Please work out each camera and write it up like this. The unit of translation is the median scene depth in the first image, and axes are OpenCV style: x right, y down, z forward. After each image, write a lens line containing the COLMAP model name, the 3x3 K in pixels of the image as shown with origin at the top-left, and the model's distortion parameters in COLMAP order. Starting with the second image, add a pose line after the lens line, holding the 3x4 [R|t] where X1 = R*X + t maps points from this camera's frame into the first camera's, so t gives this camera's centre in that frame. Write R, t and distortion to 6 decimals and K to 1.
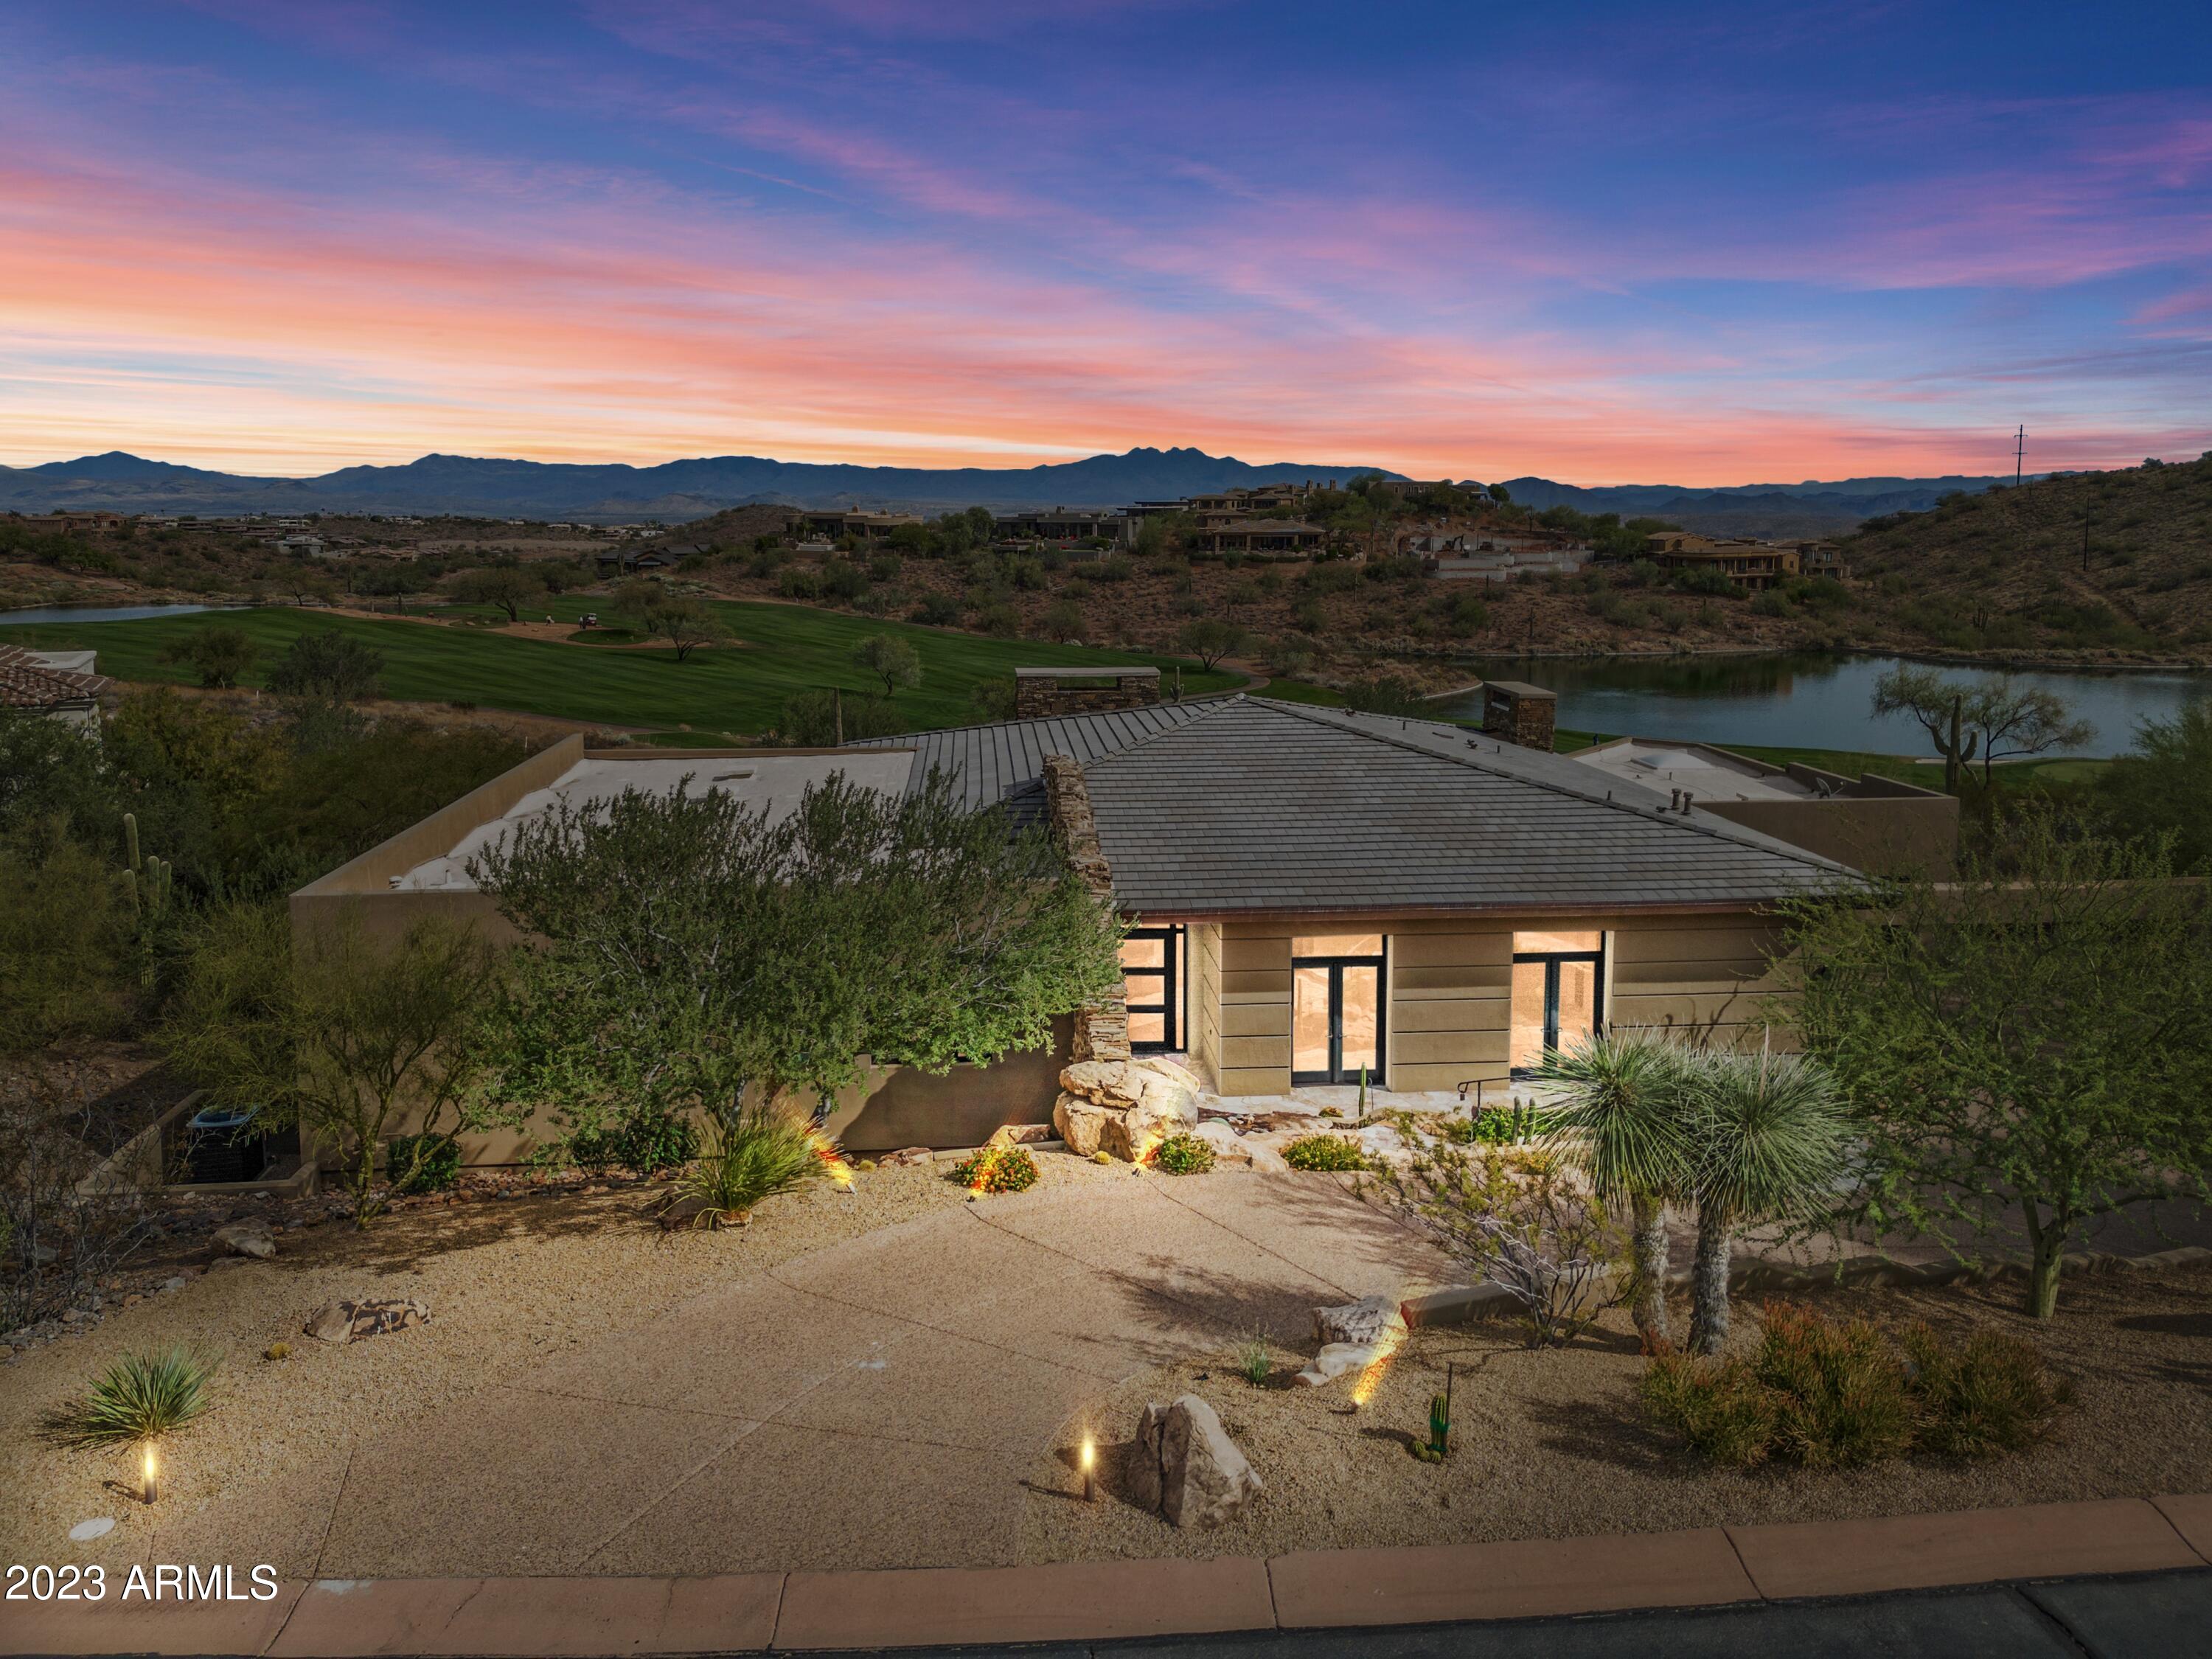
lens RADIAL K [[1538.4, 0, 1110.6], [0, 1538.4, 828.1], [0, 0, 1]] dist [0.015883, -0.018257]
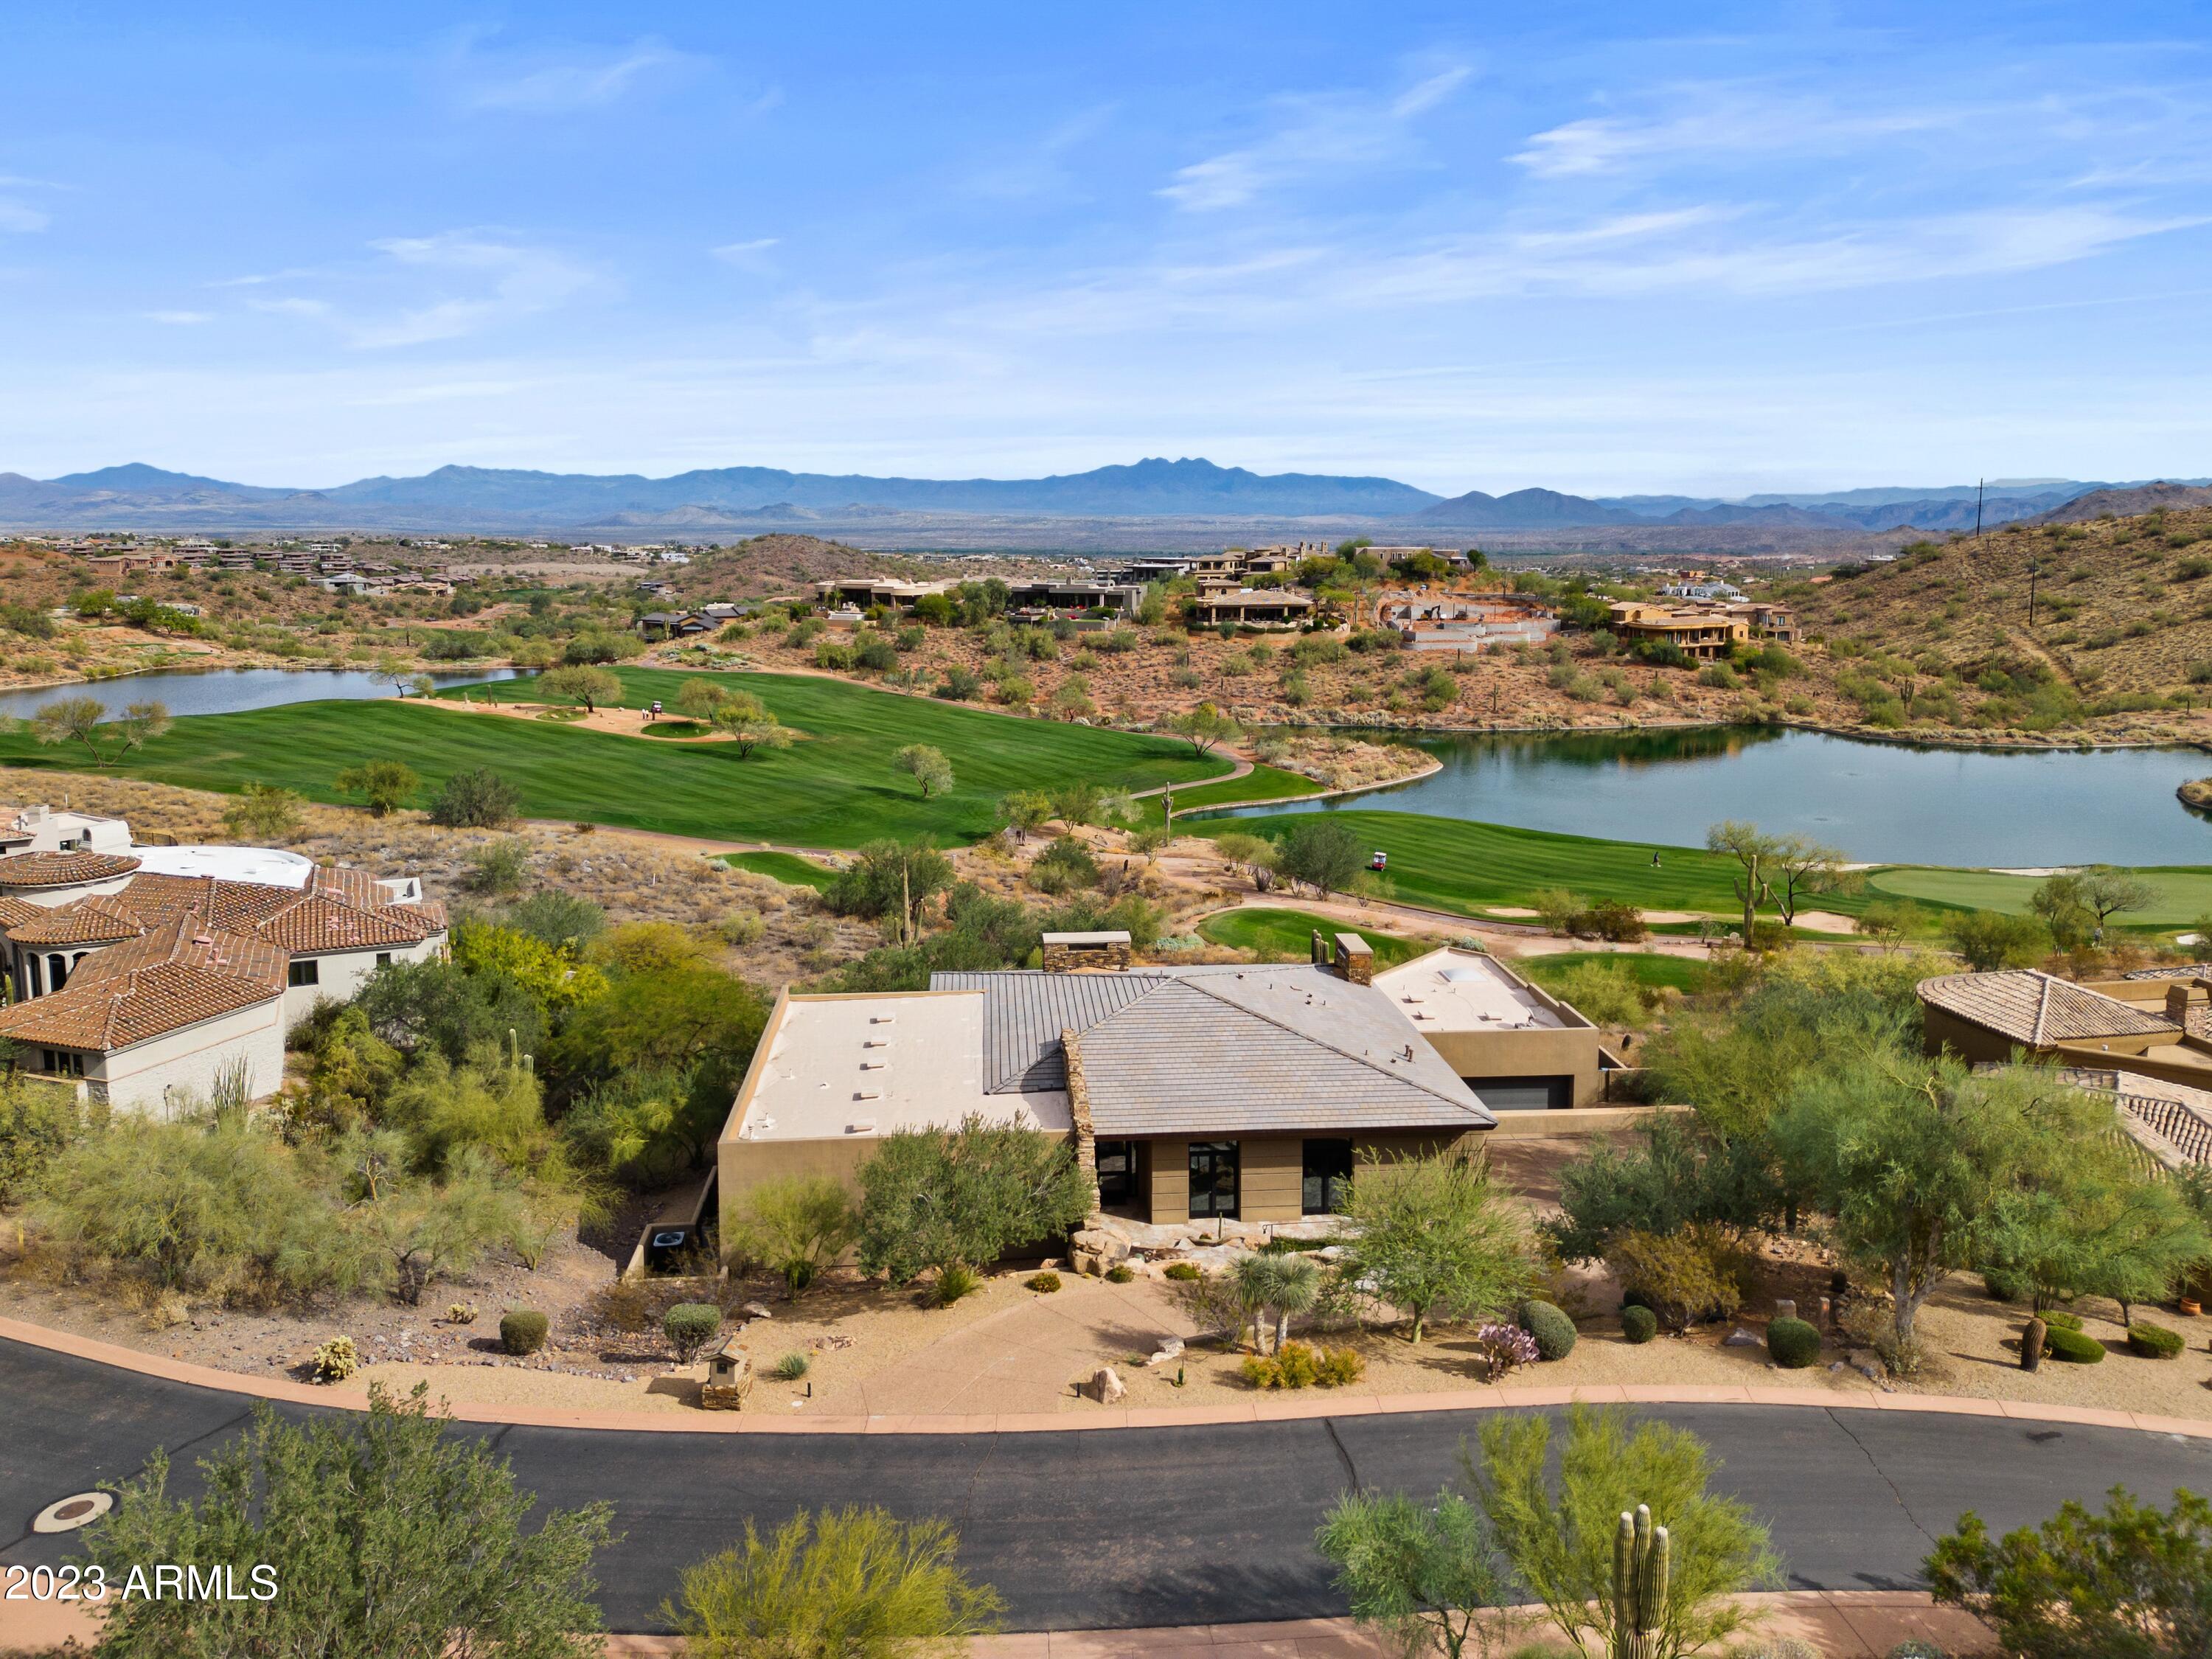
lens RADIAL K [[1538.4, 0, 1101.9], [0, 1538.4, 829.2], [0, 0, 1]] dist [0.015883, -0.018257]
pose [[0.999926, -0.000993, -0.012099, 0.003147], [0.000974, 0.999998, -0.001611, -0.032138], [0.012101, 0.001599, 0.999926, -0.094838]]
